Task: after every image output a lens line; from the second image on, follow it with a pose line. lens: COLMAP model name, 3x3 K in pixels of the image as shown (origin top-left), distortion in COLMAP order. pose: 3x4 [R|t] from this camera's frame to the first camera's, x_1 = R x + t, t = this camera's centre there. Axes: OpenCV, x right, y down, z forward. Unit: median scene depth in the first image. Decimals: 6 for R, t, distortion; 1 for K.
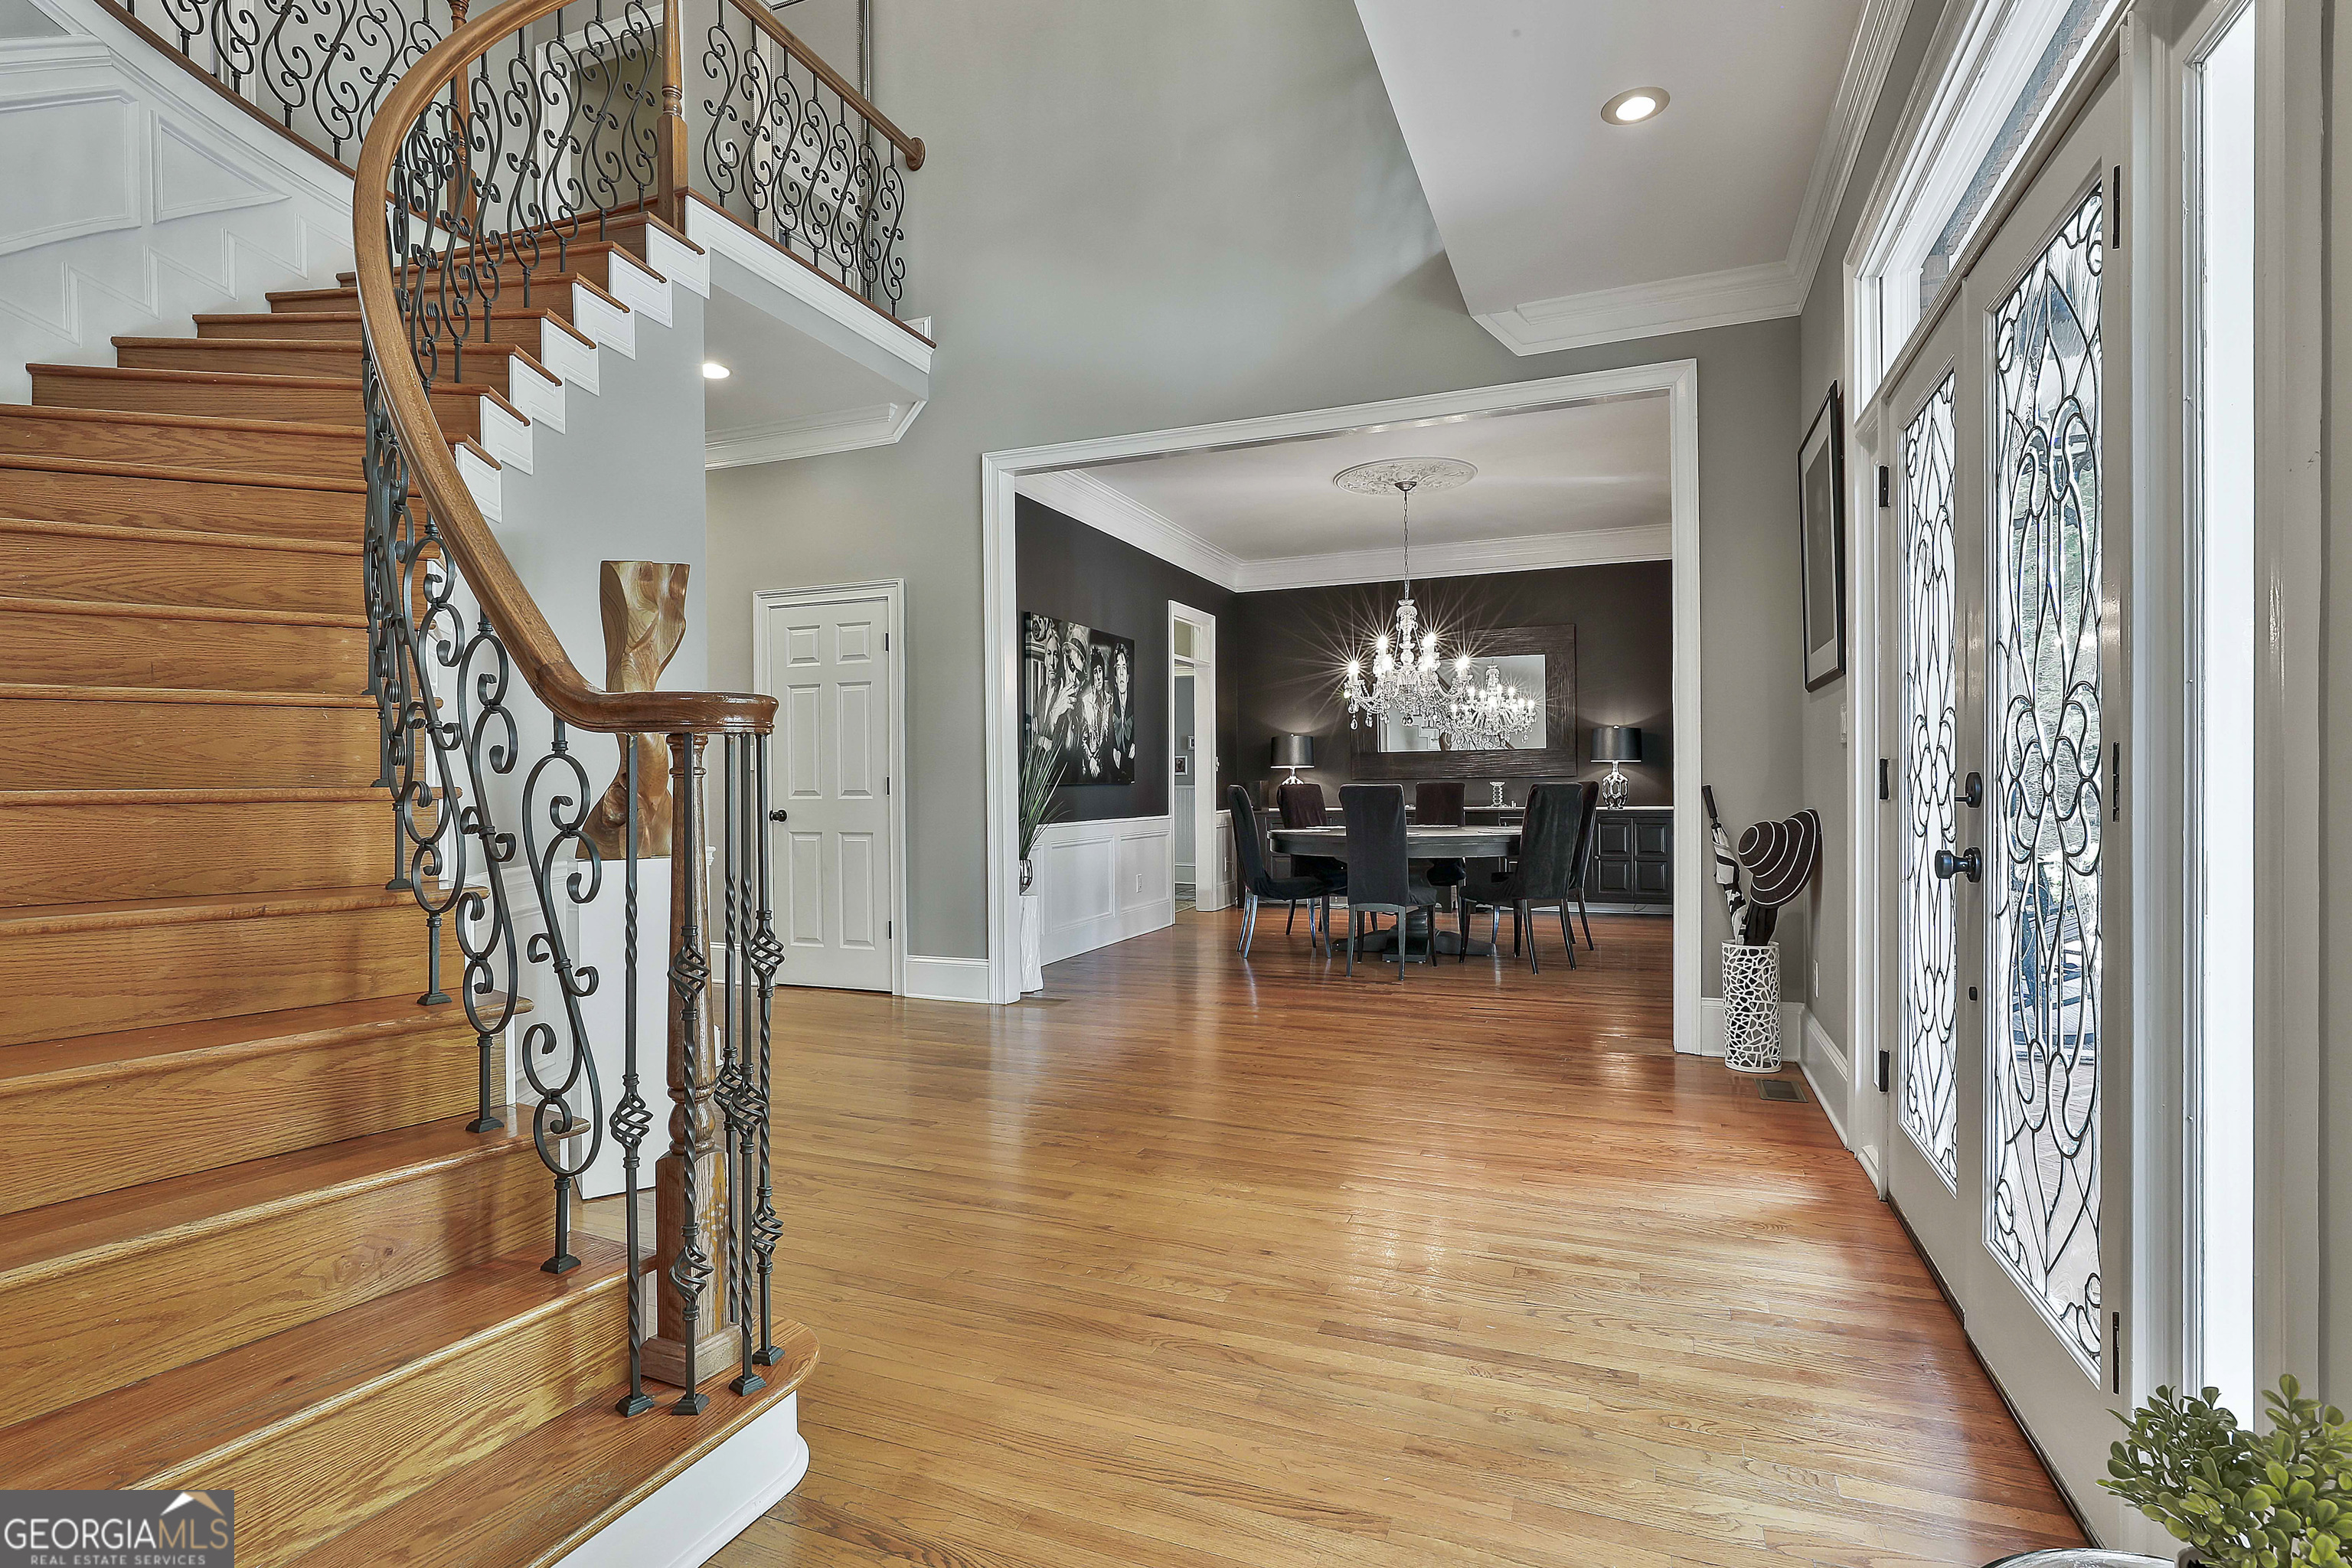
lens RADIAL K [[1165.8, 0, 1174.9], [0, 1165.8, 762.5], [0, 0, 1]] dist [-0.000158, 0.000367]
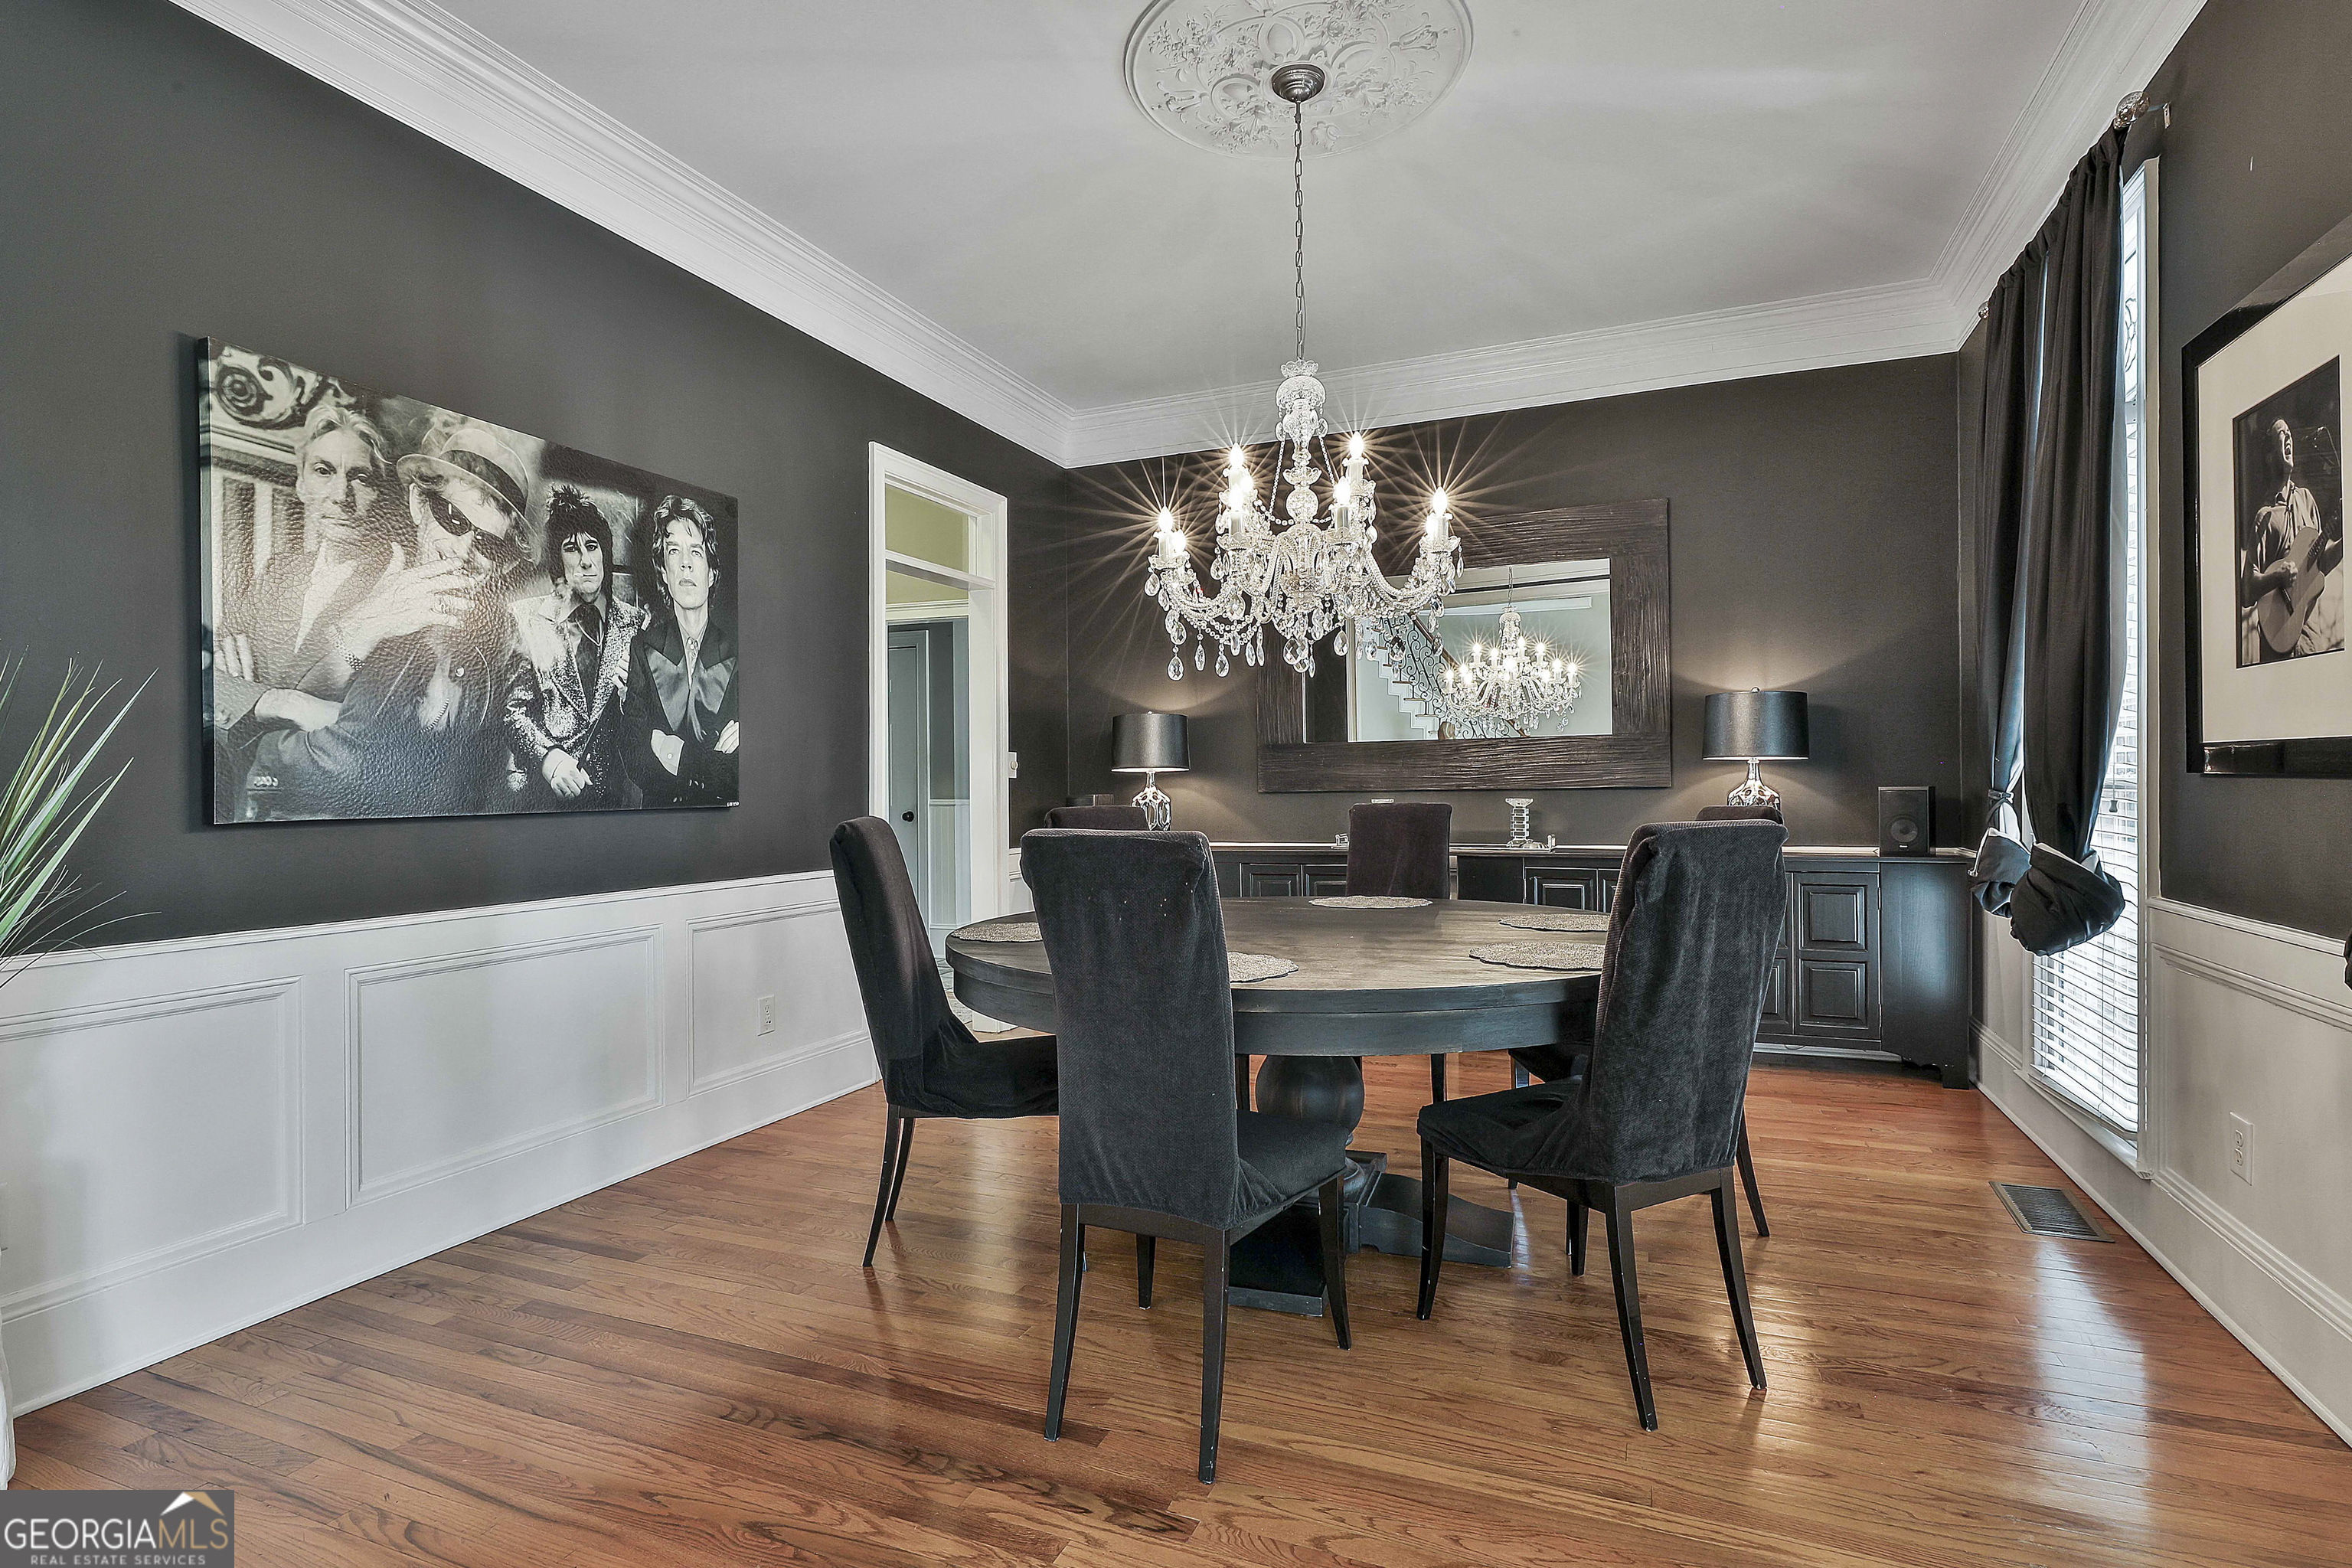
lens RADIAL K [[1169.5, 0, 1167.8], [0, 1169.5, 773.3], [0, 0, 1]] dist [-0.000680, 0.000536]
pose [[0.999829, -0.000986, -0.018479, 0.156348], [0.001126, 0.999971, 0.007583, 0.001407], [0.018471, -0.007603, 0.999800, 0.575090]]
